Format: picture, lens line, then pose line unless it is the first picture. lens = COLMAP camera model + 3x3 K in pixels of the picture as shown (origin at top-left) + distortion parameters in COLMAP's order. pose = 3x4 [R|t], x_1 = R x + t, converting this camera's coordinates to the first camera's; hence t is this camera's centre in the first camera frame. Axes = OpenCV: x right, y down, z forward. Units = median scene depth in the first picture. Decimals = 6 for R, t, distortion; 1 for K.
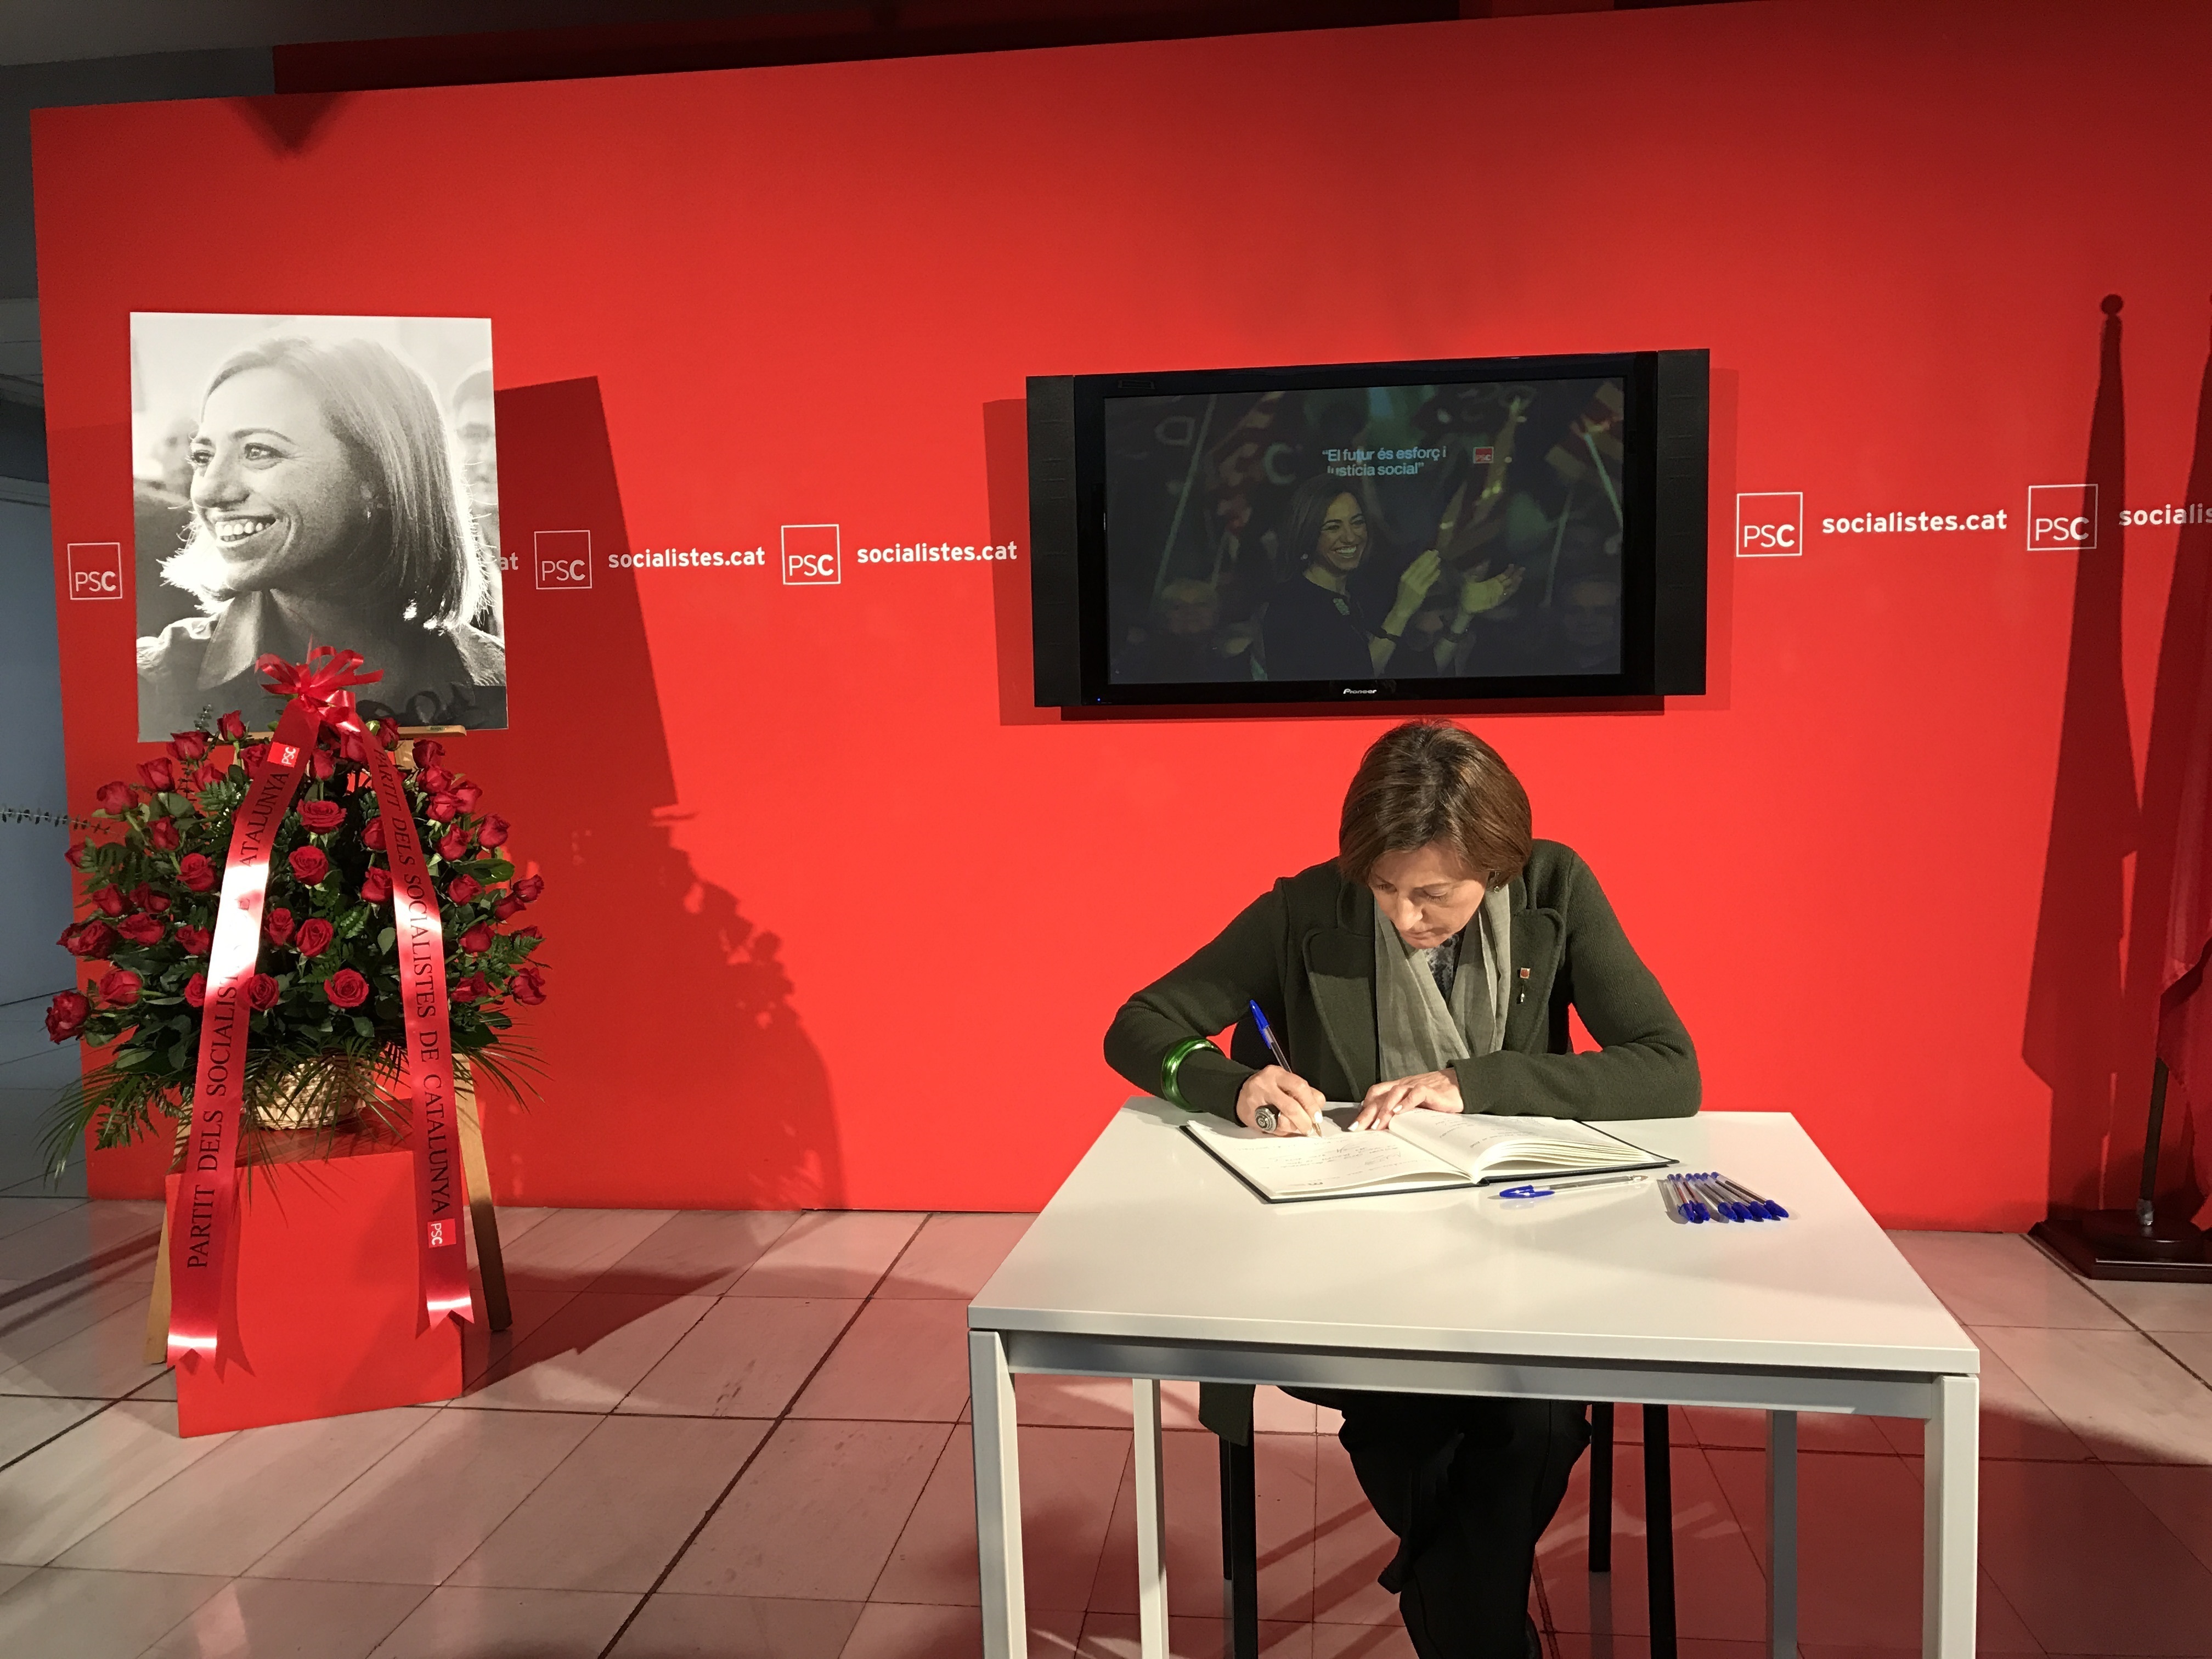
lens RADIAL K [[1799.4, 0, 1106.0], [0, 1799.4, 829.5], [0, 0, 1]] dist [0.016913, -0.003993]
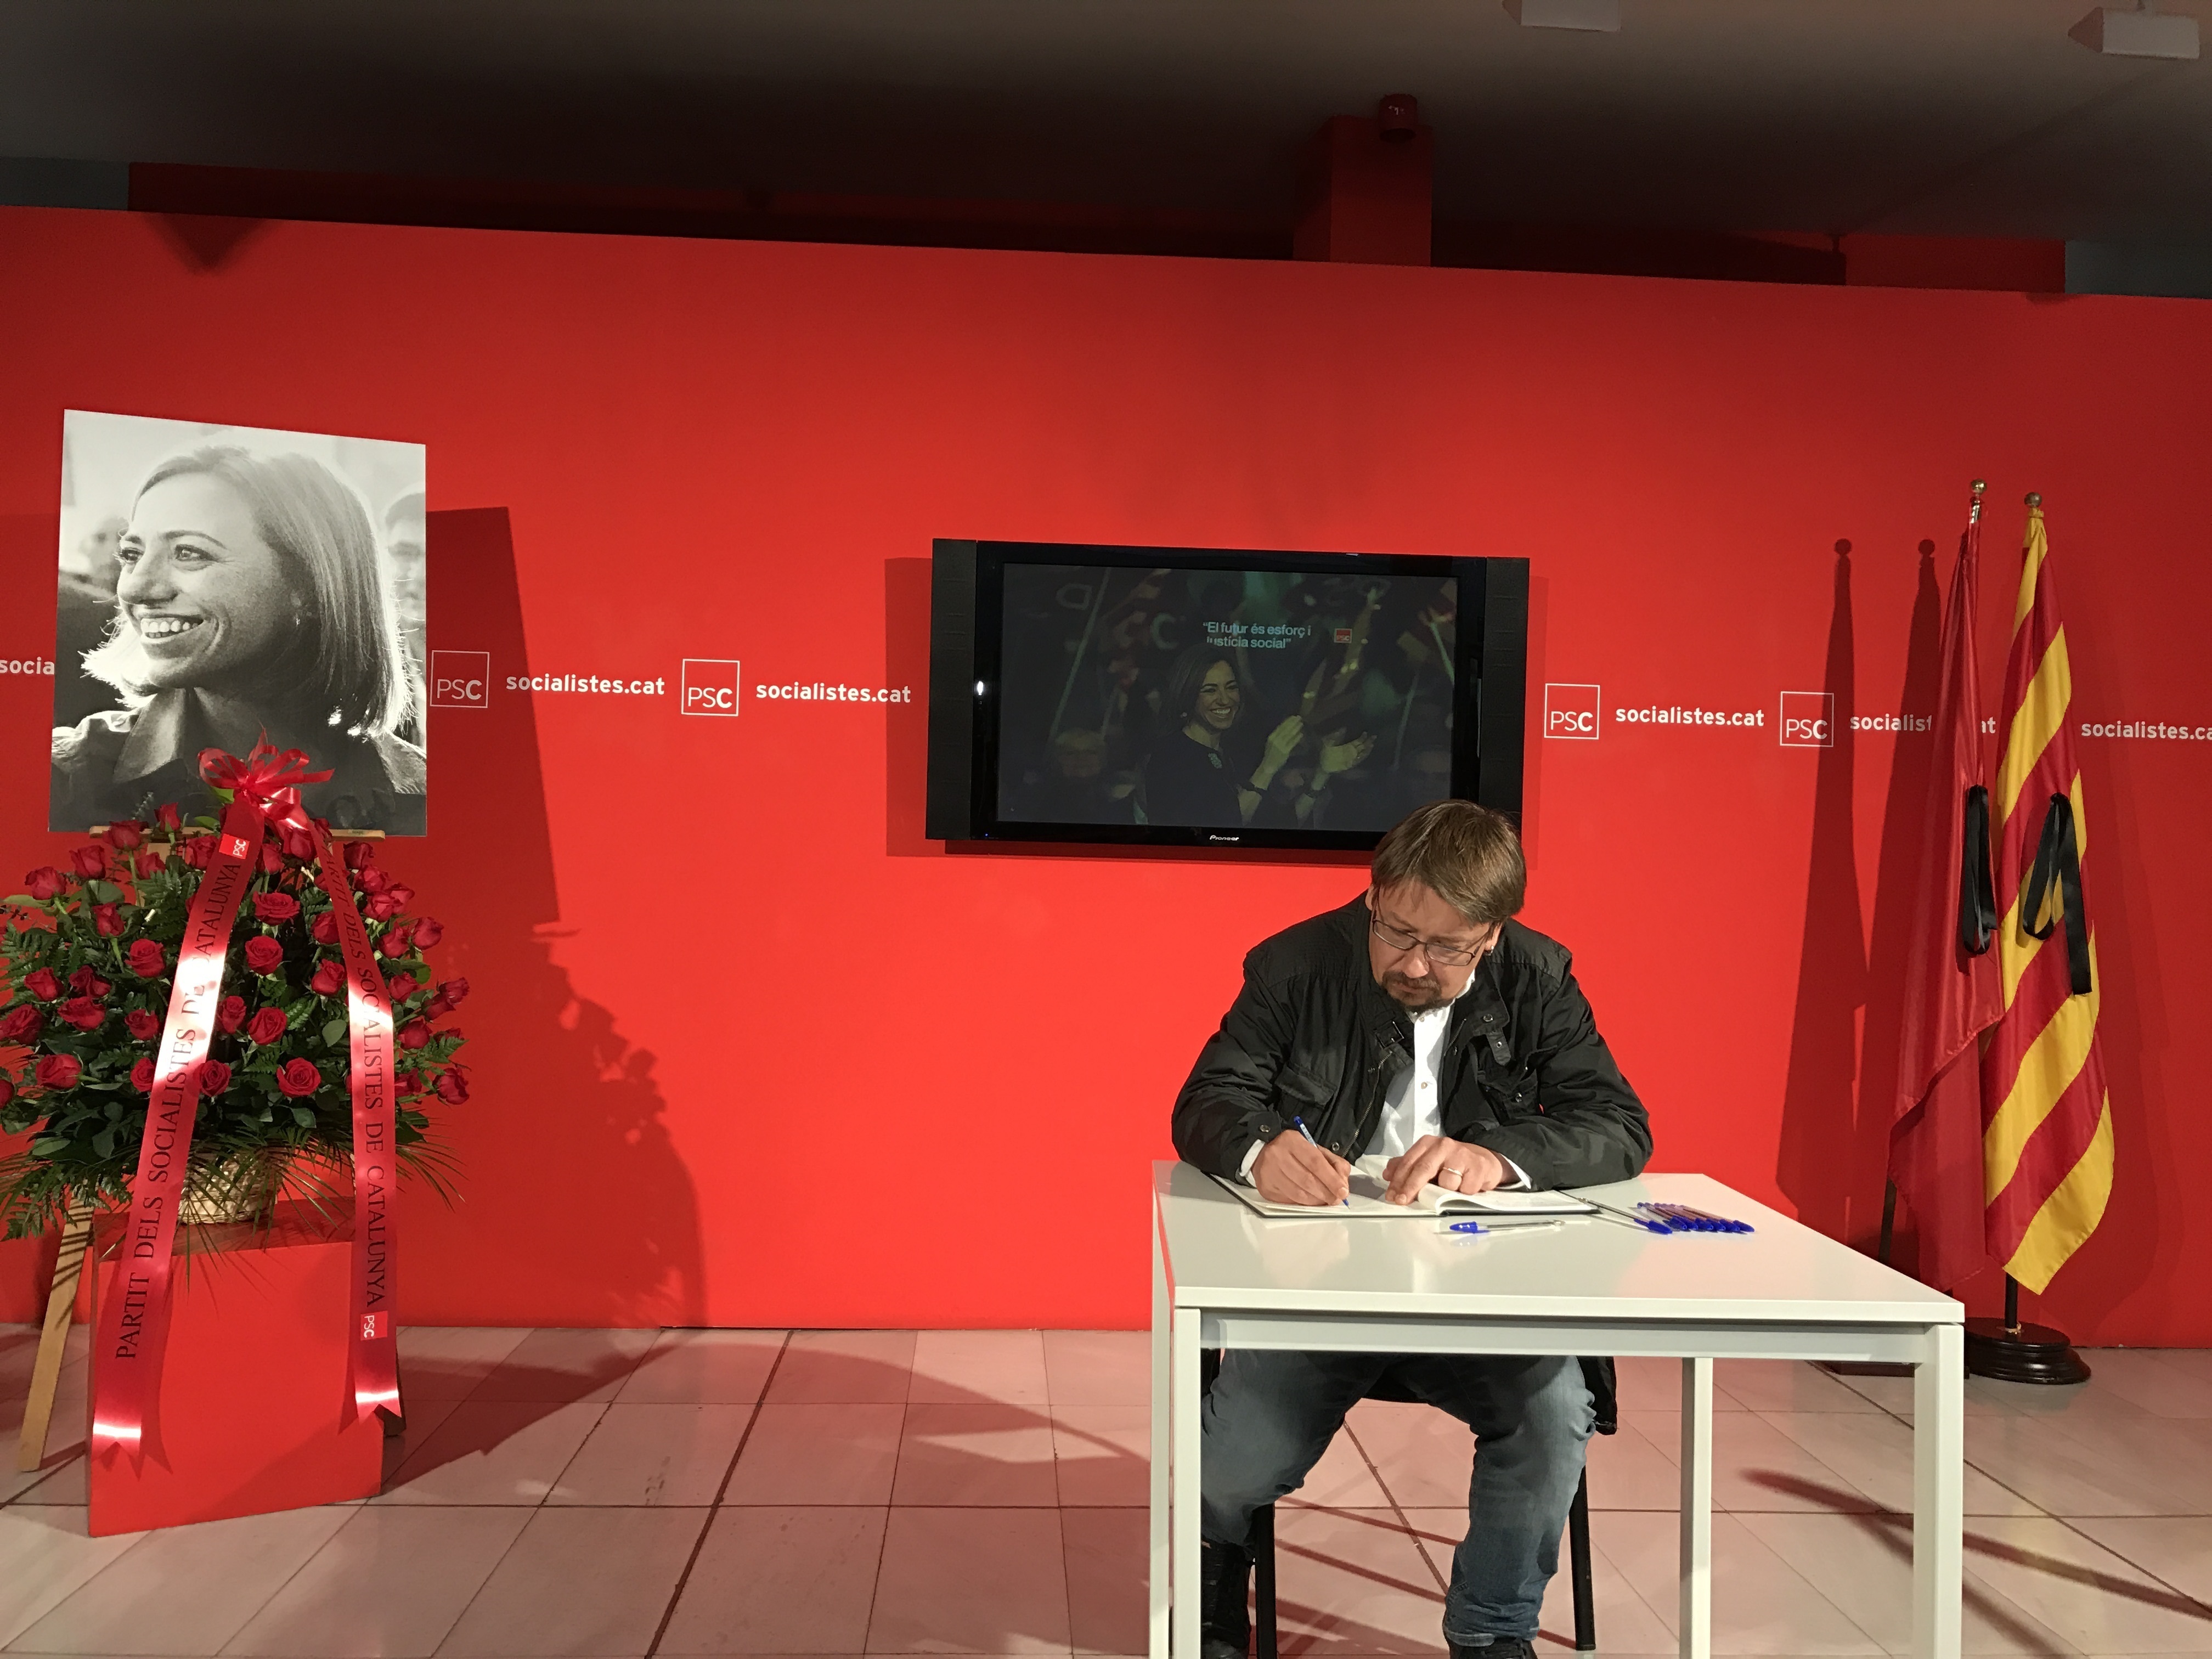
lens RADIAL K [[1822.1, 0, 1116.0], [0, 1822.1, 818.3], [0, 0, 1]] dist [0.013575, 0.001584]
pose [[0.982404, 0.047048, 0.180746, -0.132120], [-0.028139, 0.993990, -0.105788, 0.032013], [-0.184637, 0.098841, 0.977824, -0.084372]]
